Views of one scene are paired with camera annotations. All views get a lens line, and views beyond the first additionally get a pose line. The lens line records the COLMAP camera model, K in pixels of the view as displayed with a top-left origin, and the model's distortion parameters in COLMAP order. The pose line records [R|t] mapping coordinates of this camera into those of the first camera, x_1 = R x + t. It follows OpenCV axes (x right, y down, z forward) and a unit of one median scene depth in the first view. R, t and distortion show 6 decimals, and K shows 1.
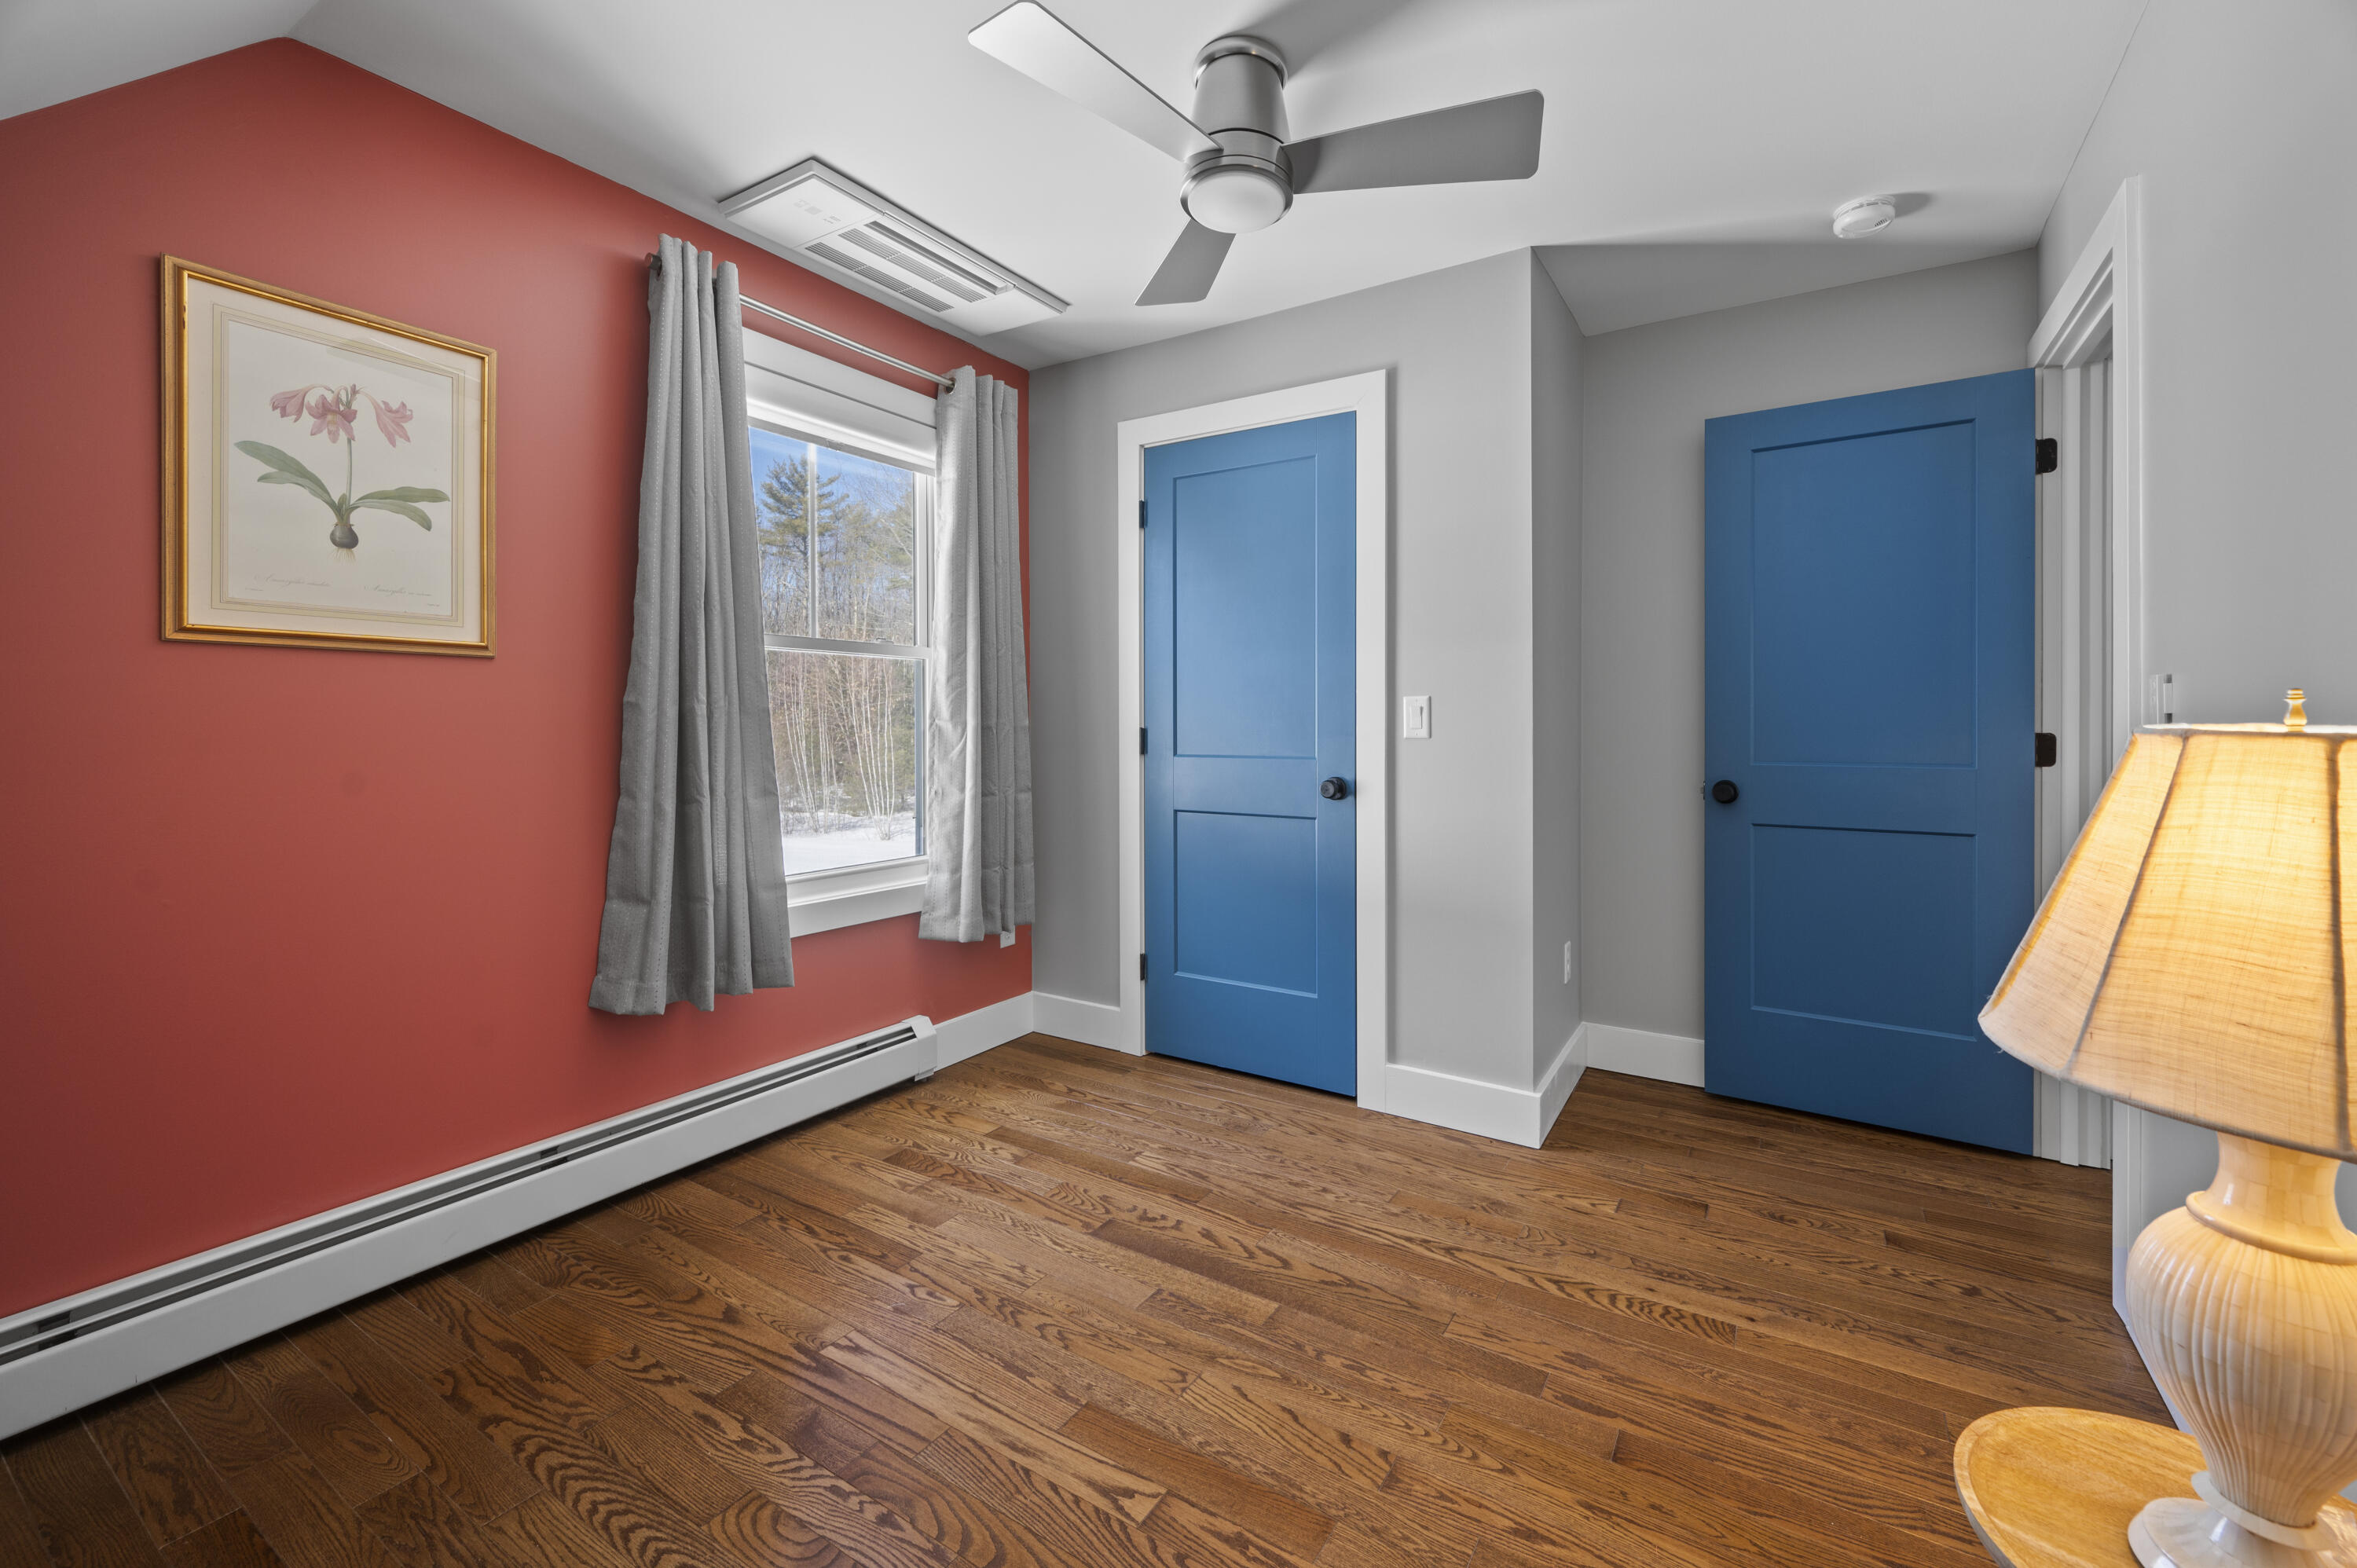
lens RADIAL K [[952.1, 0, 1200.5], [0, 952.1, 720.3], [0, 0, 1]] dist [0.000261, 0.000135]
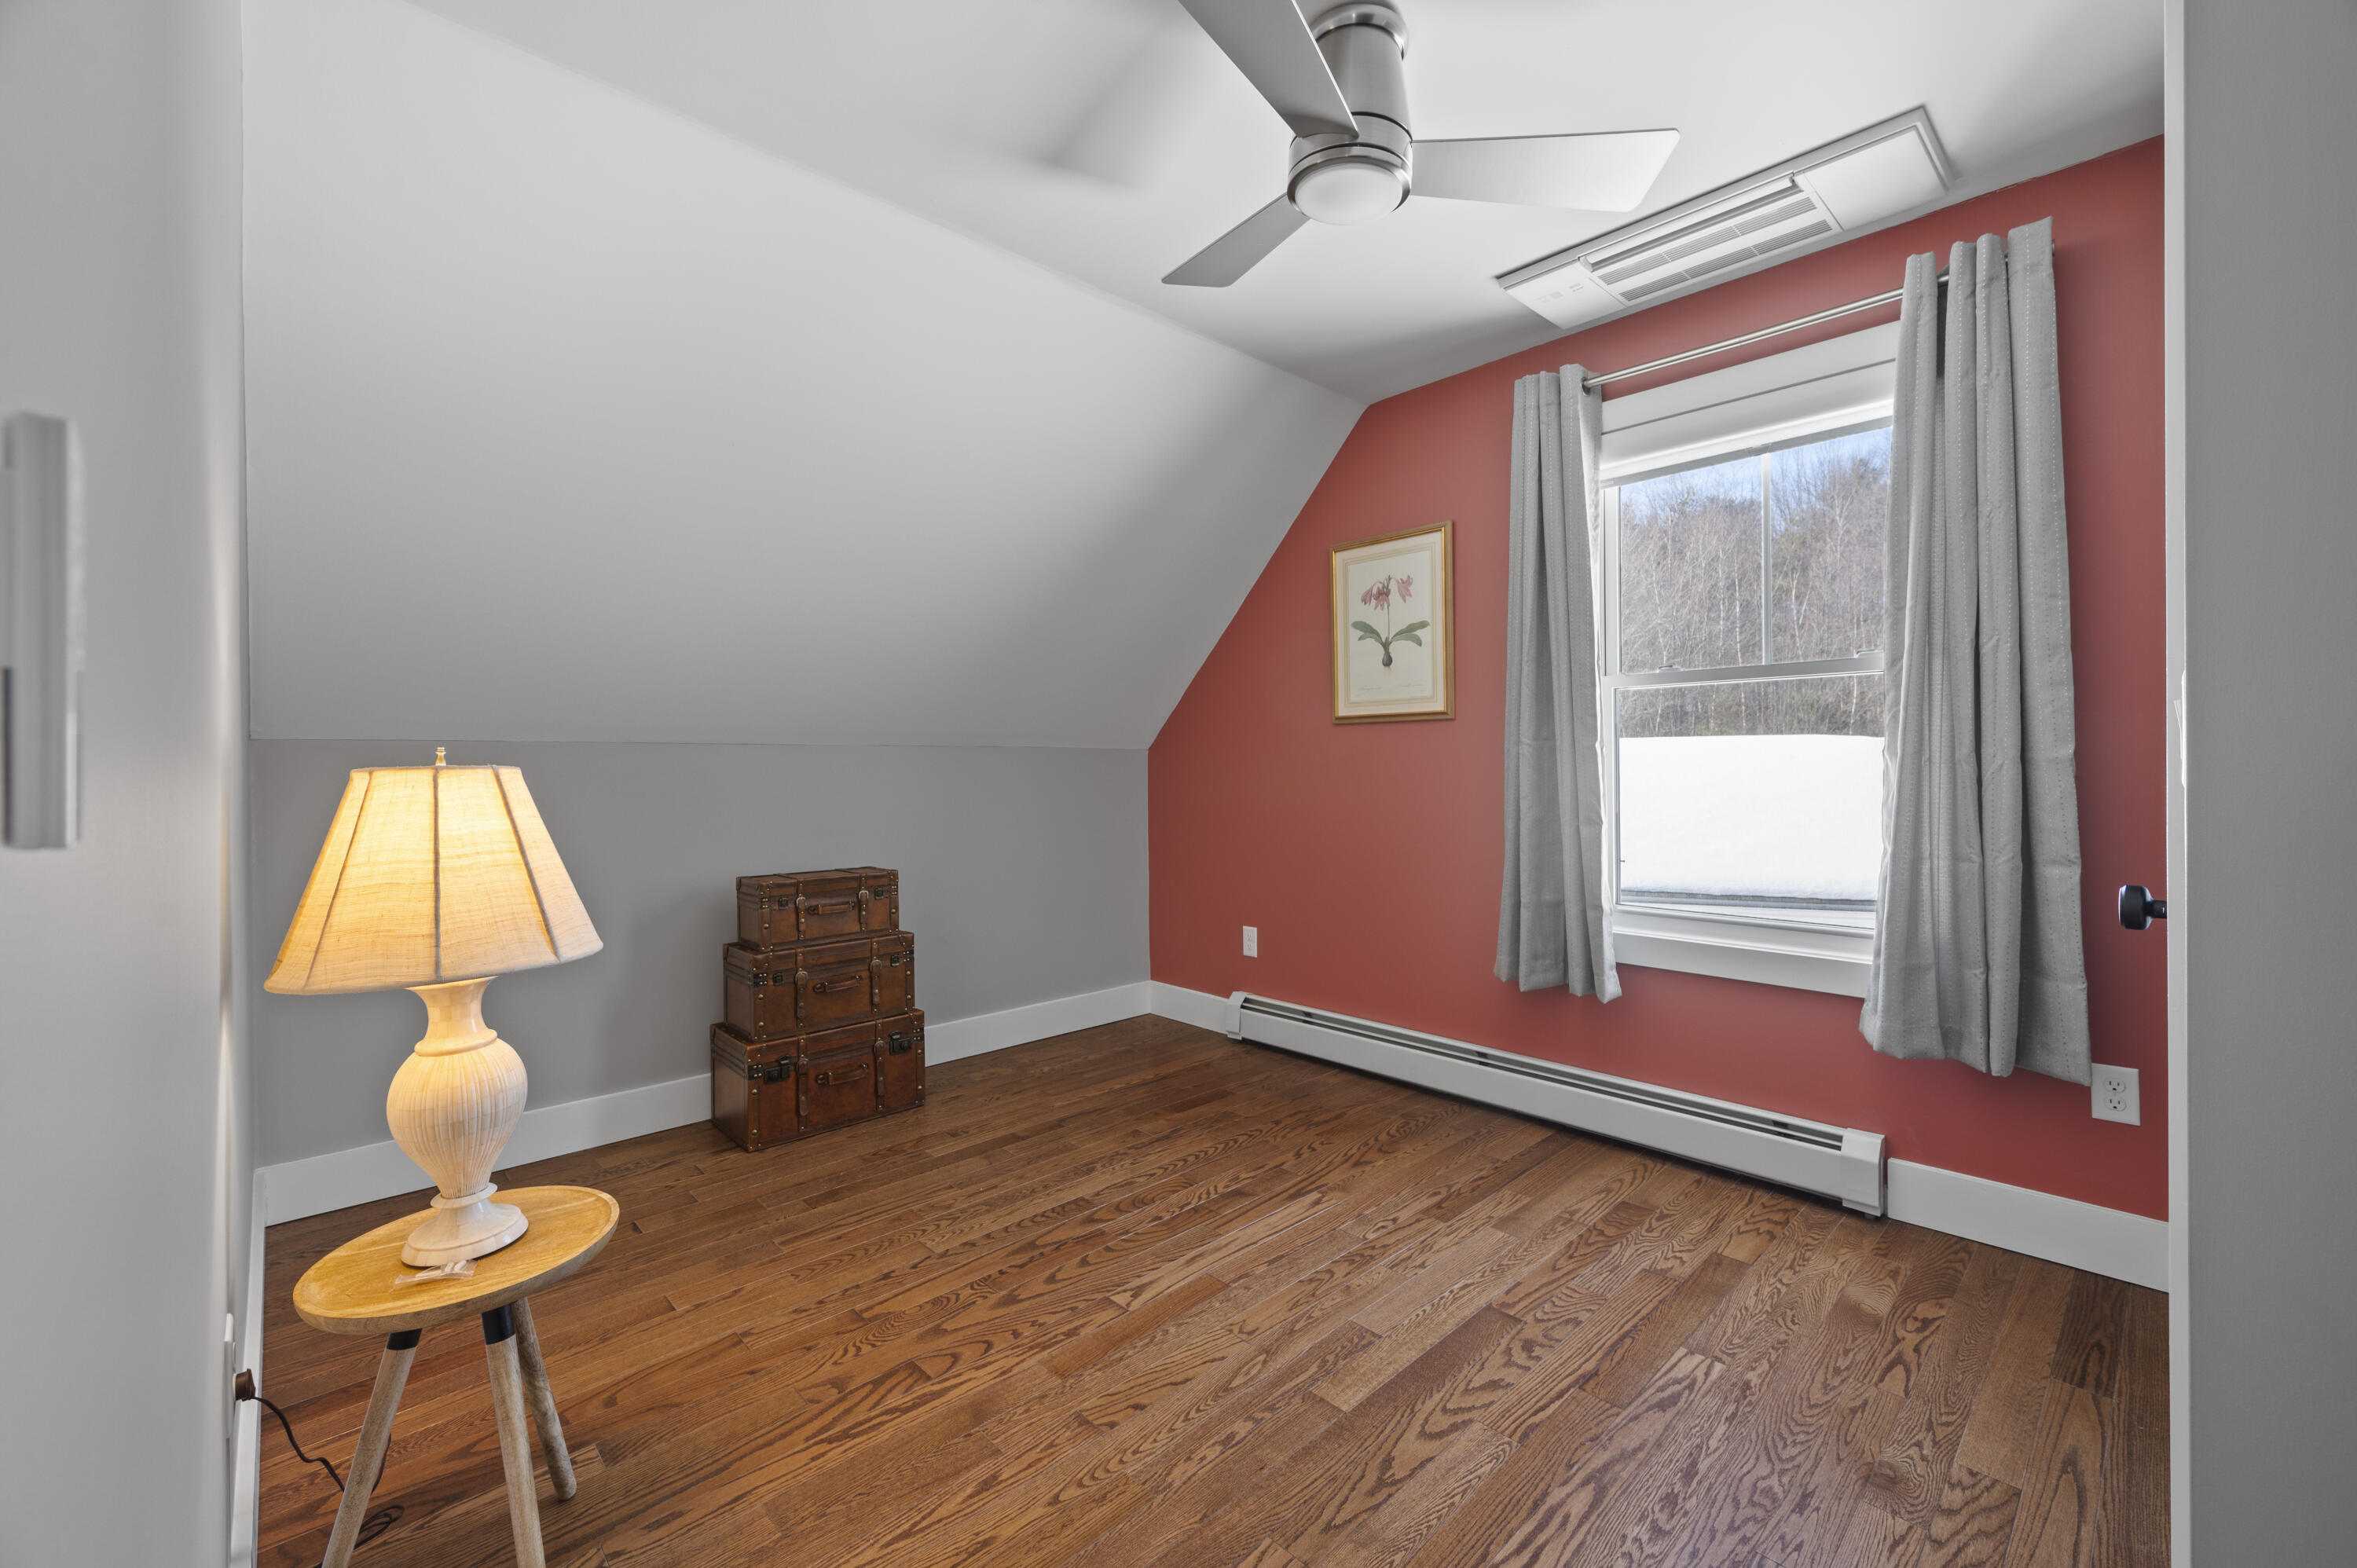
lens RADIAL K [[952.1, 0, 1186.9], [0, 952.1, 768.9], [0, 0, 1]] dist [0.000261, 0.000135]
pose [[-0.237749, 0.004149, -0.971318, 0.924367], [0.011883, 0.999928, 0.001362, 0.008642], [0.971254, -0.011219, -0.237781, 1.011371]]
